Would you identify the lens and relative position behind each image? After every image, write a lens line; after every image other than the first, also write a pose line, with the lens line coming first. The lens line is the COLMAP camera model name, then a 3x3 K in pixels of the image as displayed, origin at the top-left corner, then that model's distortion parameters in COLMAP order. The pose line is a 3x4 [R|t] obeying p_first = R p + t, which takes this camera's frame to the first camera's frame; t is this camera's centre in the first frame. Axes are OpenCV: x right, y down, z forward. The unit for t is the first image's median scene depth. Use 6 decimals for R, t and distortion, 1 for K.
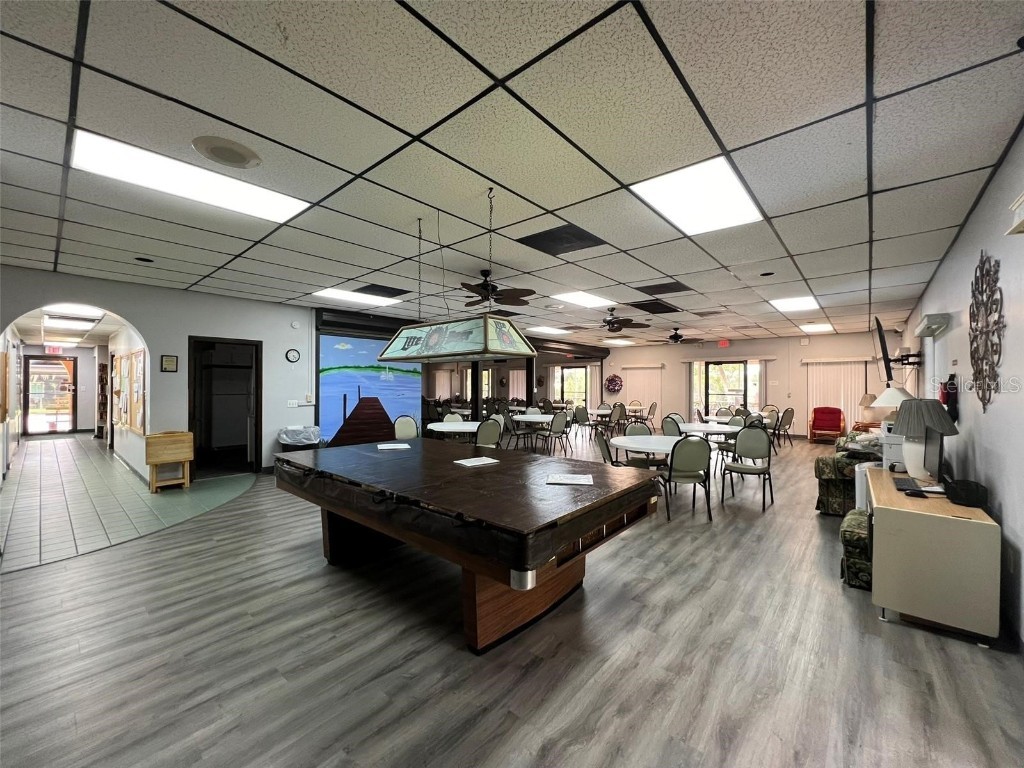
lens RADIAL K [[411.6, 0, 510.8], [0, 411.6, 381.9], [0, 0, 1]] dist [0.001497, -0.000008]
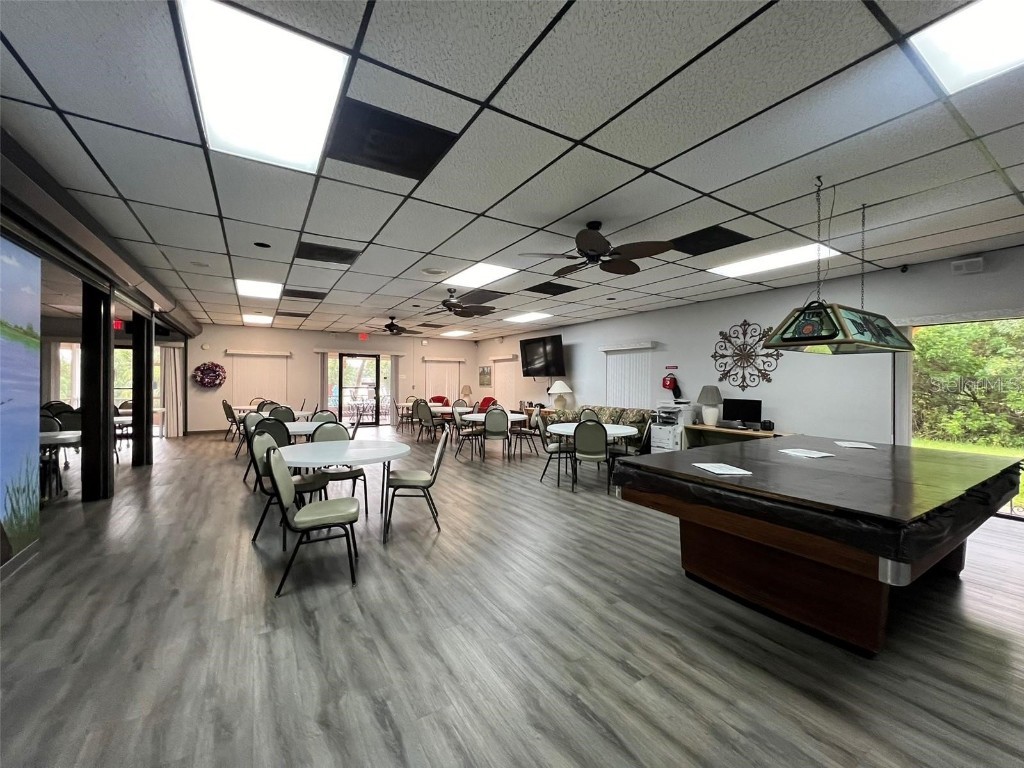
lens RADIAL K [[411.6, 0, 510.8], [0, 411.6, 381.9], [0, 0, 1]] dist [0.001497, -0.000008]
pose [[0.292708, -0.004863, 0.956189, -0.300592], [-0.018369, 0.999774, 0.010708, -0.003137], [-0.956025, -0.020698, 0.292553, 0.394981]]
